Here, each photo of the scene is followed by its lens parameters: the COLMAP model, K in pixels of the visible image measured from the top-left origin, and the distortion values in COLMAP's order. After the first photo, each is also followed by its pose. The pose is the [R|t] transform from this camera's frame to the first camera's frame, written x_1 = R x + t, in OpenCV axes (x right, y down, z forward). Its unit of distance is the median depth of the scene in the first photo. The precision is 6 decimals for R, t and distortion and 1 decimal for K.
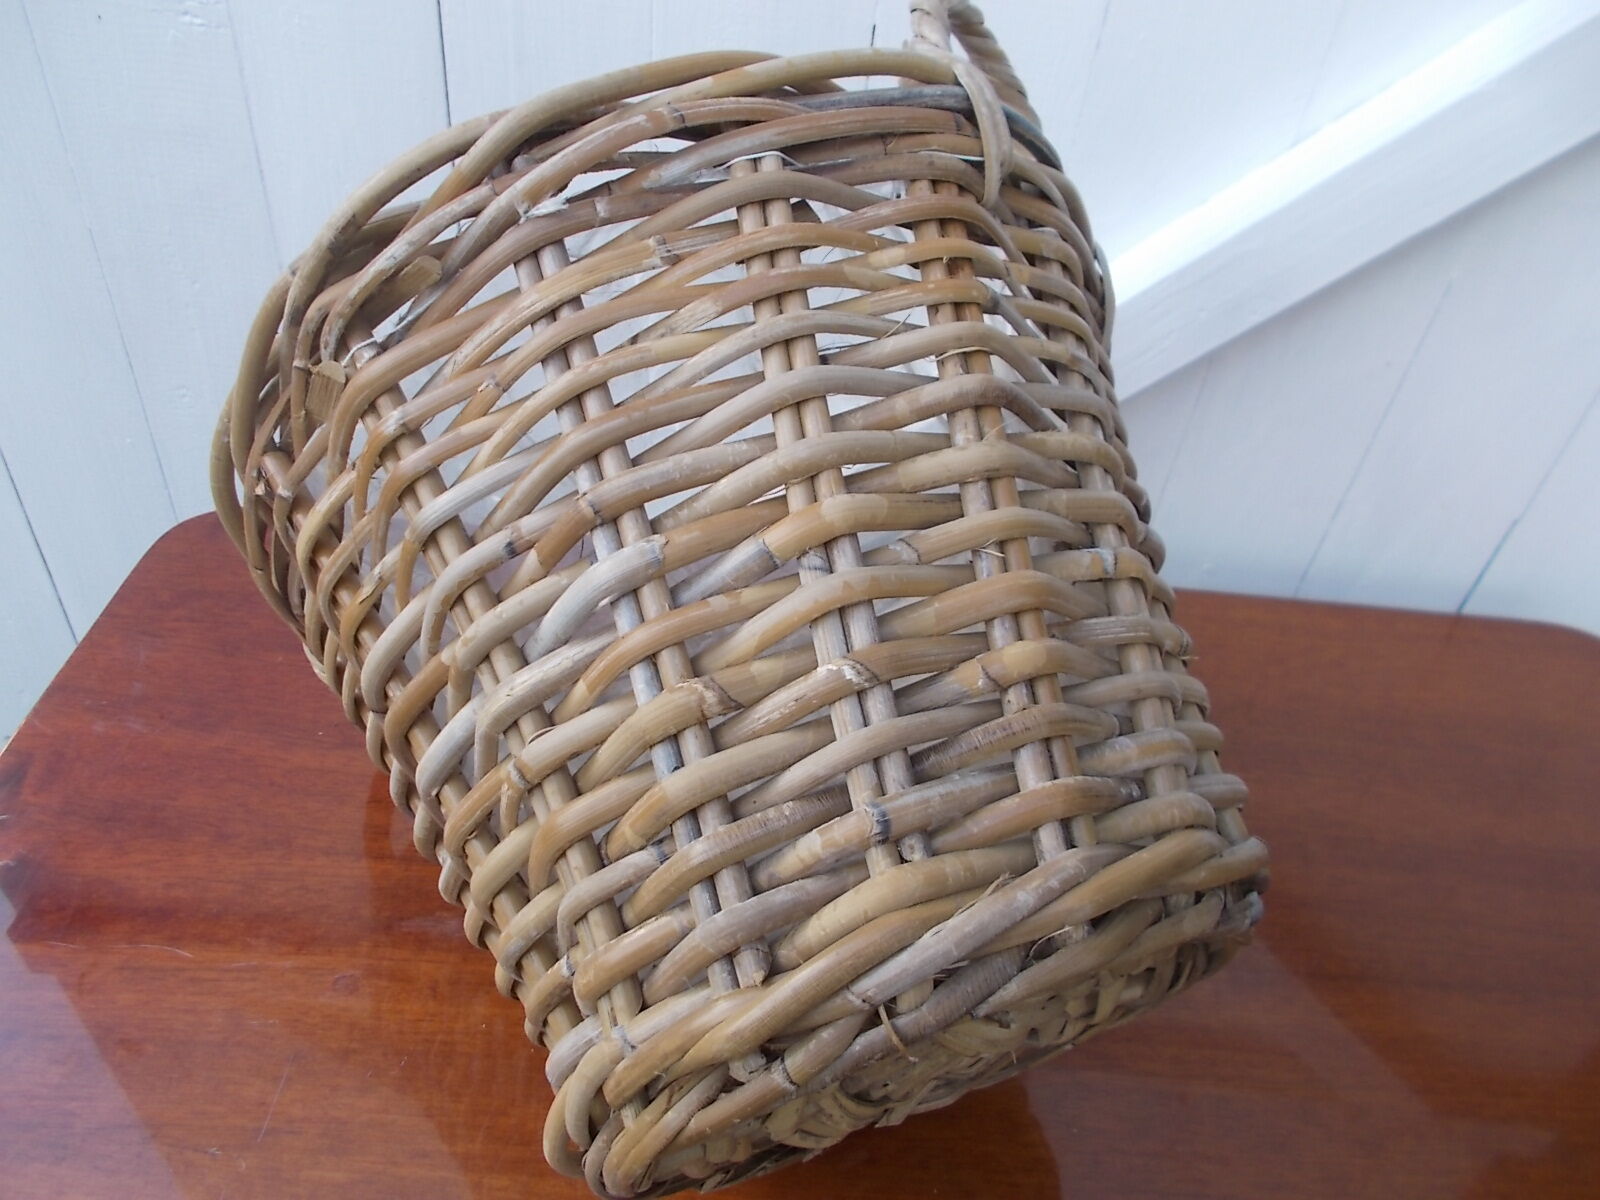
lens RADIAL K [[1179.7, 0, 800.0], [0, 1179.7, 600.0], [0, 0, 1]] dist [-0.010266, -0.002865]
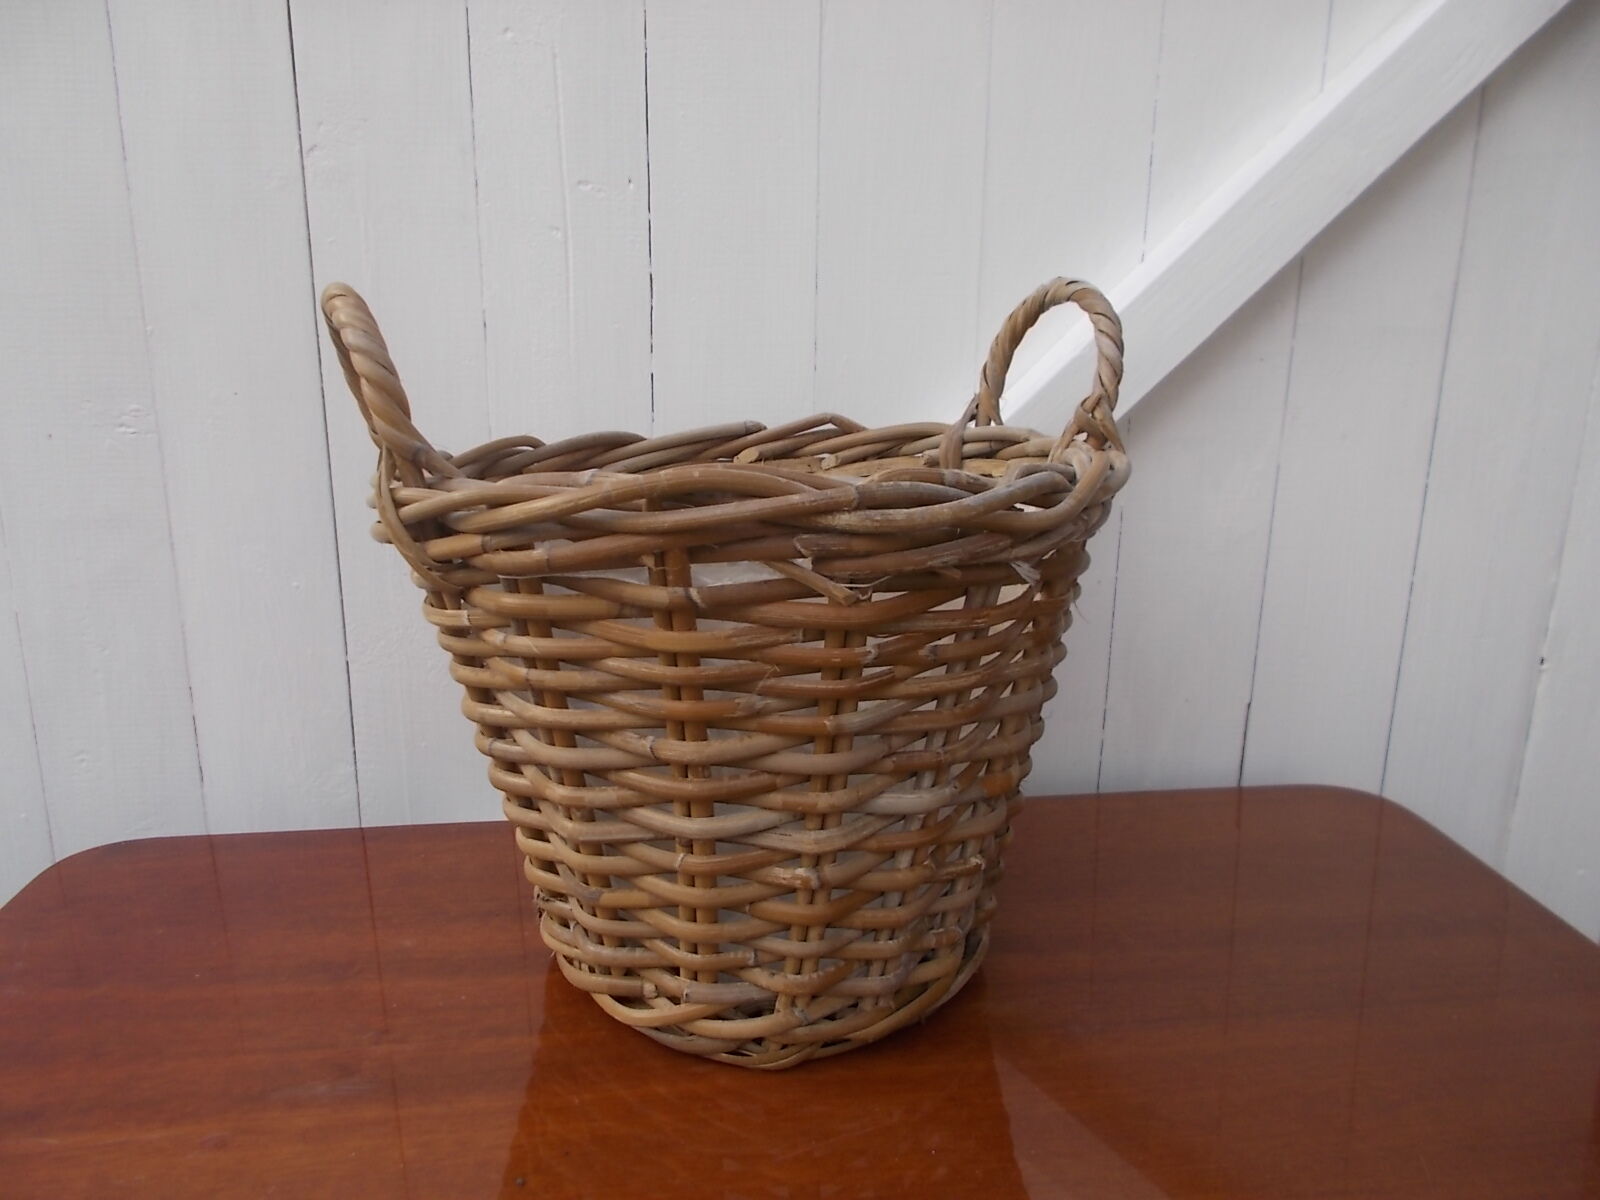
lens RADIAL K [[1196.9, 0, 800.0], [0, 1196.9, 600.0], [0, 0, 1]] dist [-0.001086, -0.007562]
pose [[0.986594, -0.123408, 0.106779, 0.052068], [0.157869, 0.887497, -0.432929, 0.376995], [-0.041339, 0.443982, 0.895081, -0.131417]]
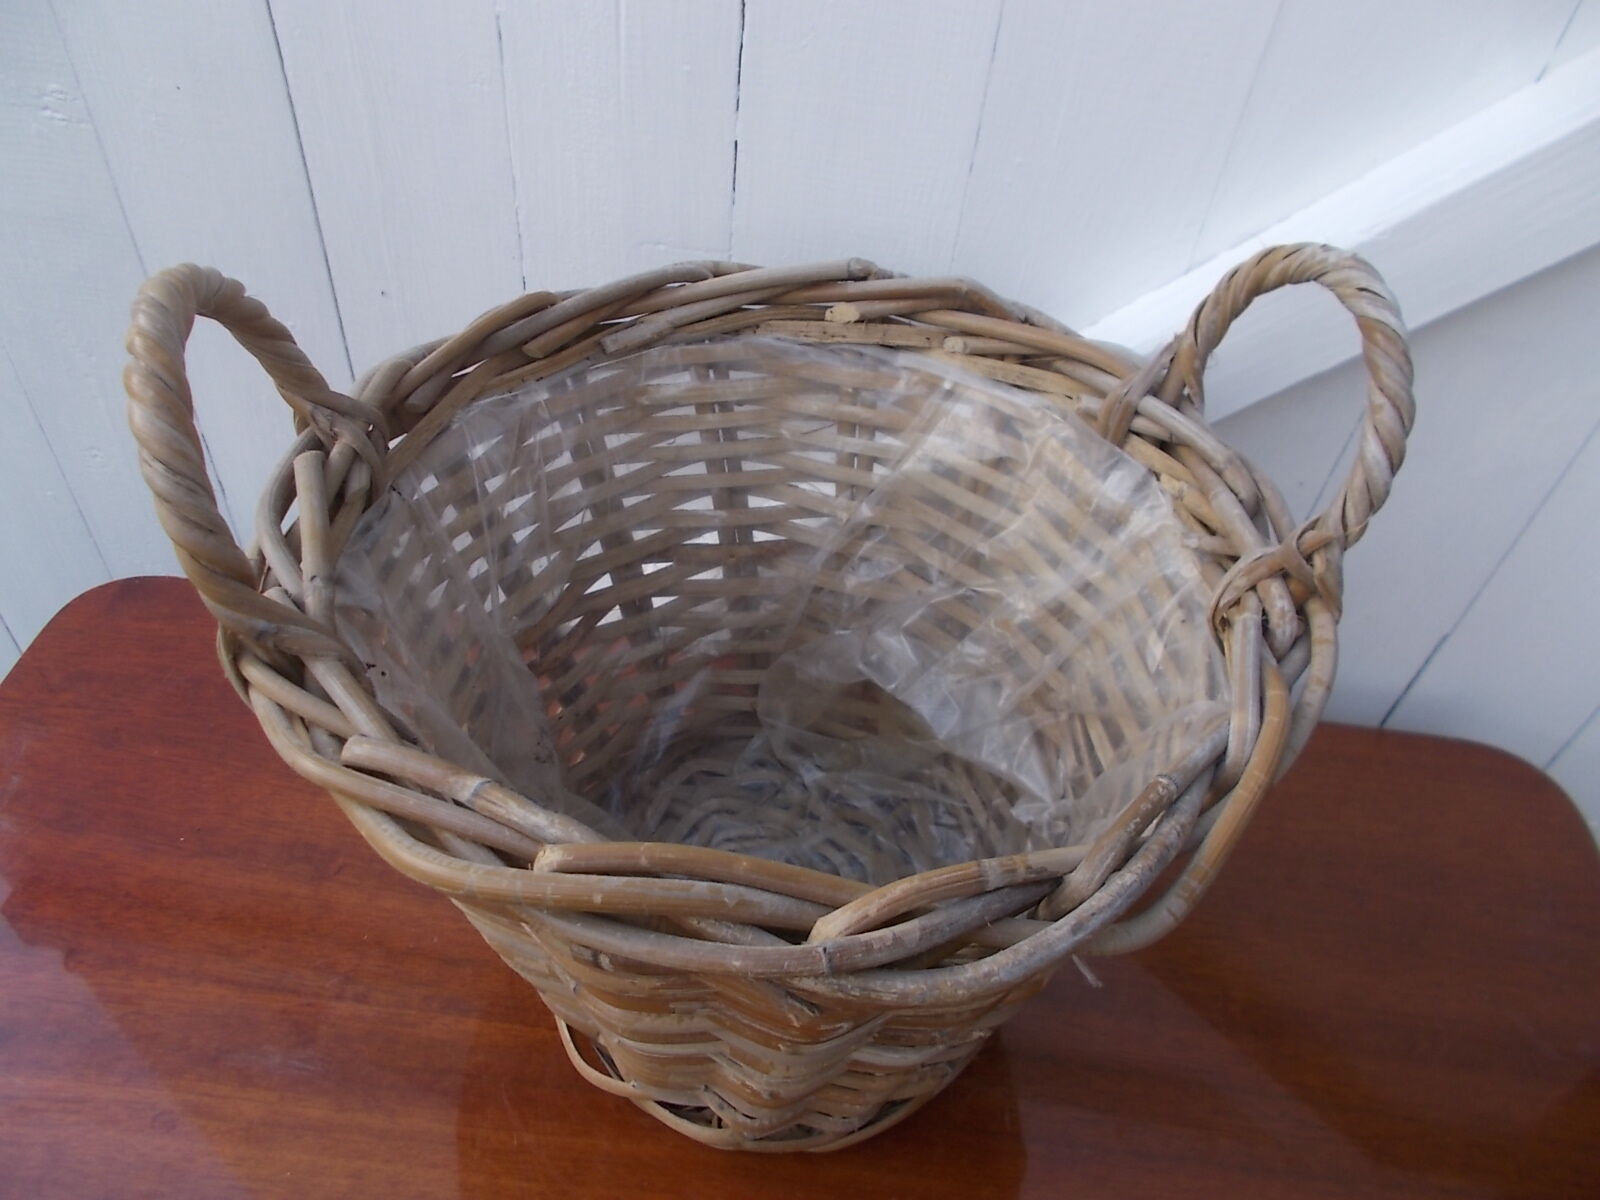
lens RADIAL K [[1179.7, 0, 800.0], [0, 1179.7, 600.0], [0, 0, 1]] dist [-0.010266, -0.002865]
pose [[0.997660, 0.037723, -0.057014, 0.184424], [-0.033158, 0.996323, 0.078995, -0.199114], [0.059784, -0.076920, 0.995243, 0.034722]]
